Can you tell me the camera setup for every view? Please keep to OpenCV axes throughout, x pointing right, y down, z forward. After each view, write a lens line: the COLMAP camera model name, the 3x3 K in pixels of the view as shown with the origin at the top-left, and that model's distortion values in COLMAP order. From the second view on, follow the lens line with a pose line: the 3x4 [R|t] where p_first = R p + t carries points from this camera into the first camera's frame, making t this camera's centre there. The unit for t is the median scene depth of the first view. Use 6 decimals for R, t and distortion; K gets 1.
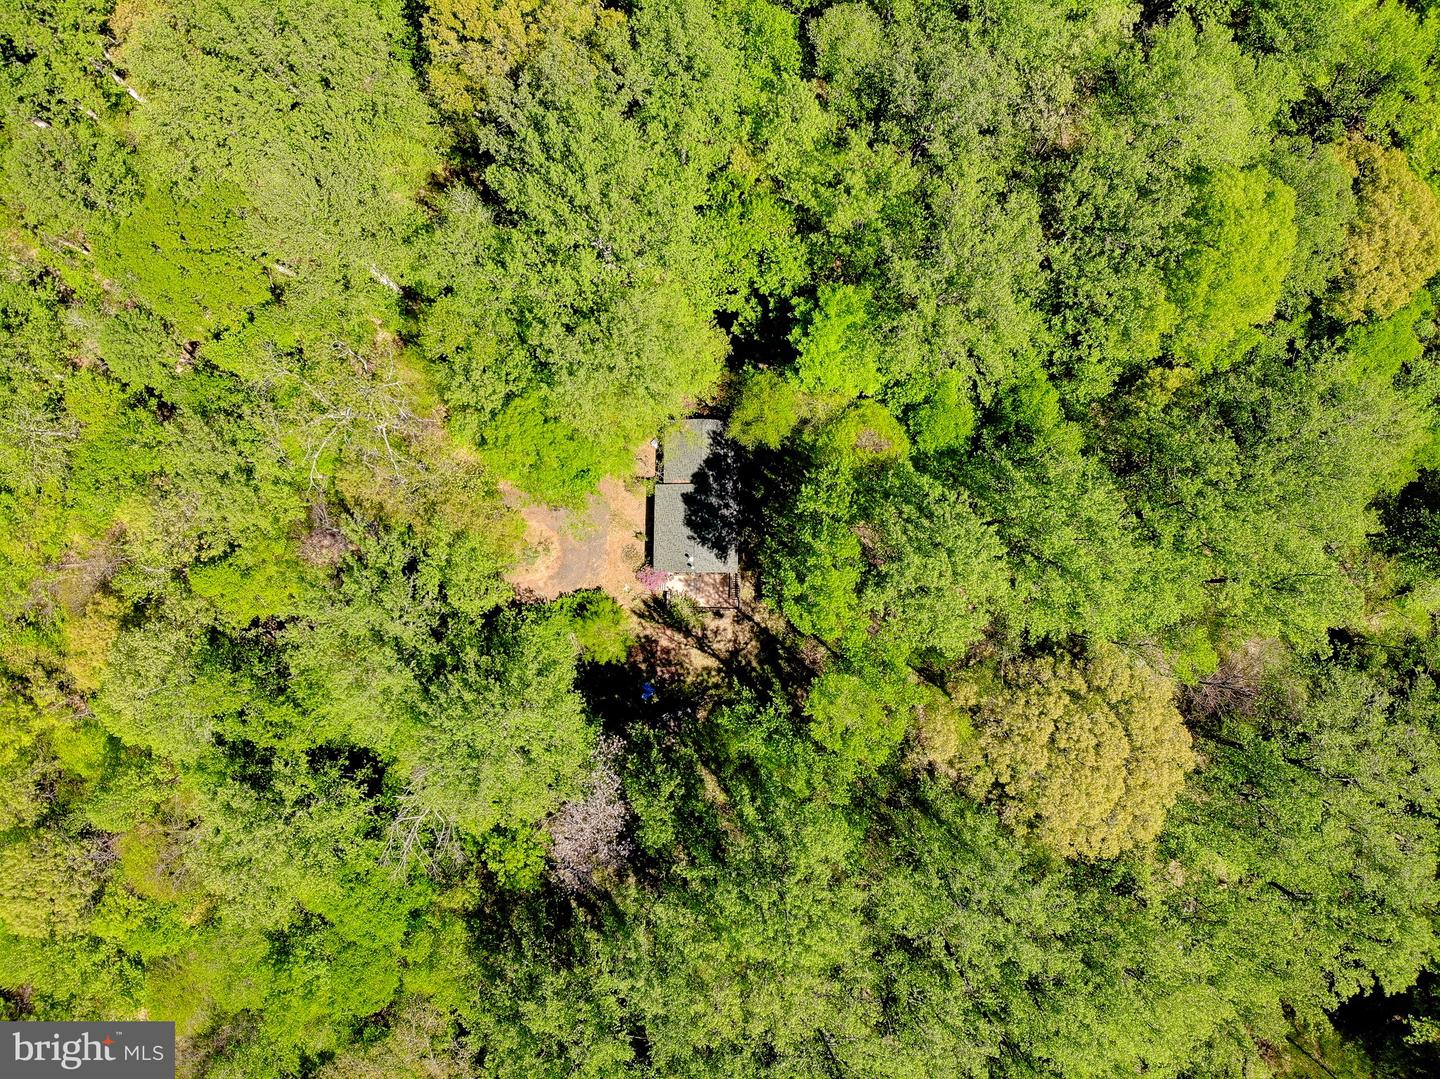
lens RADIAL K [[1004.6, 0, 698.7], [0, 1004.6, 547.1], [0, 0, 1]] dist [-0.001999, -0.119172]
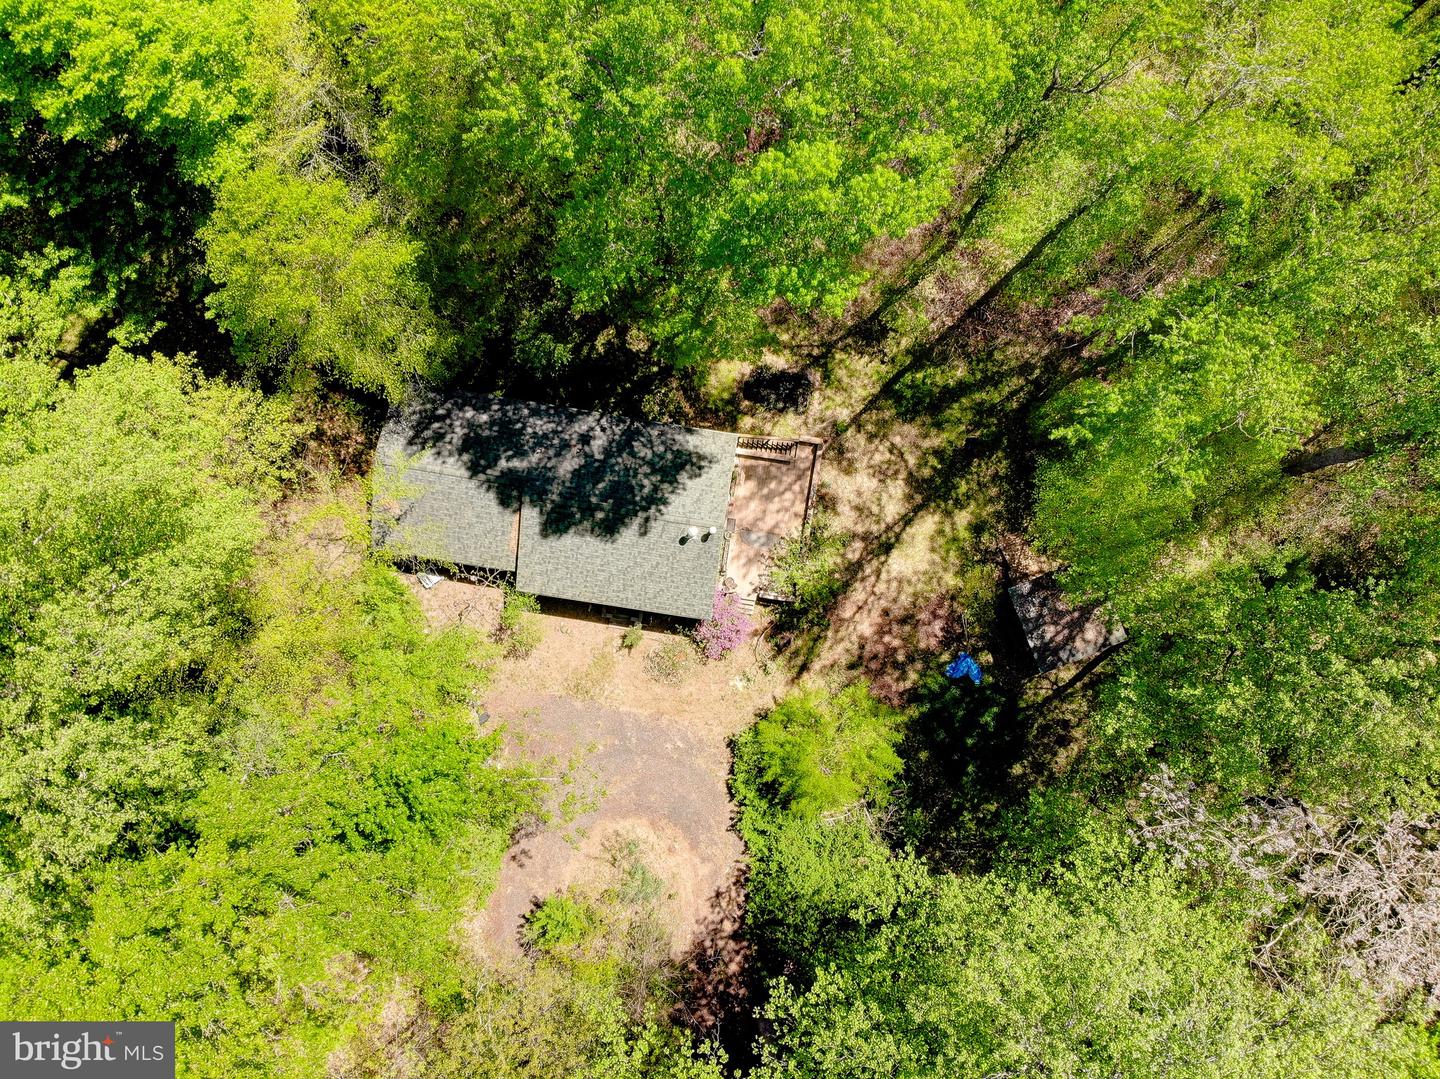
lens RADIAL K [[1006.3, 0, 715.1], [0, 1006.3, 564.3], [0, 0, 1]] dist [-0.000959, -0.120665]
pose [[0.140314, -0.990084, 0.006734, -0.025478], [0.990106, 0.140321, 0.000610, 0.026662], [-0.001549, 0.006582, 0.999977, 0.667521]]
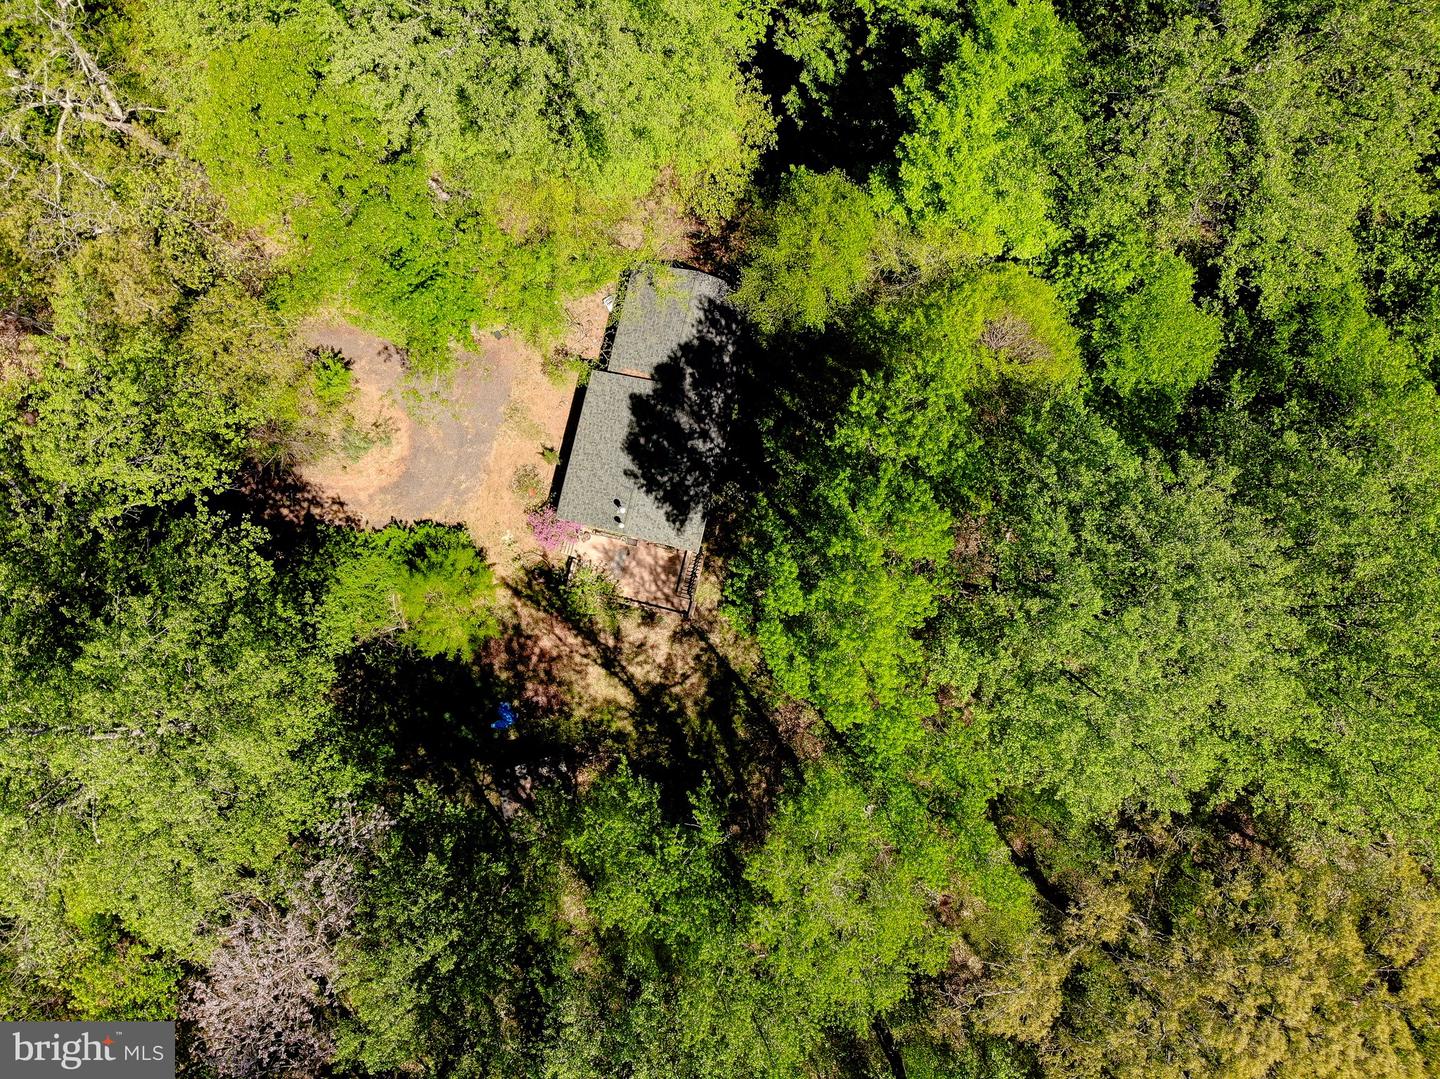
lens RADIAL K [[1001.8, 0, 728.6], [0, 1001.8, 543.6], [0, 0, 1]] dist [-0.002665, -0.119900]
pose [[0.973117, 0.228708, 0.027116, 0.047415], [-0.228416, 0.973470, -0.013477, 0.027745], [-0.029479, 0.006921, 0.999541, 0.515691]]
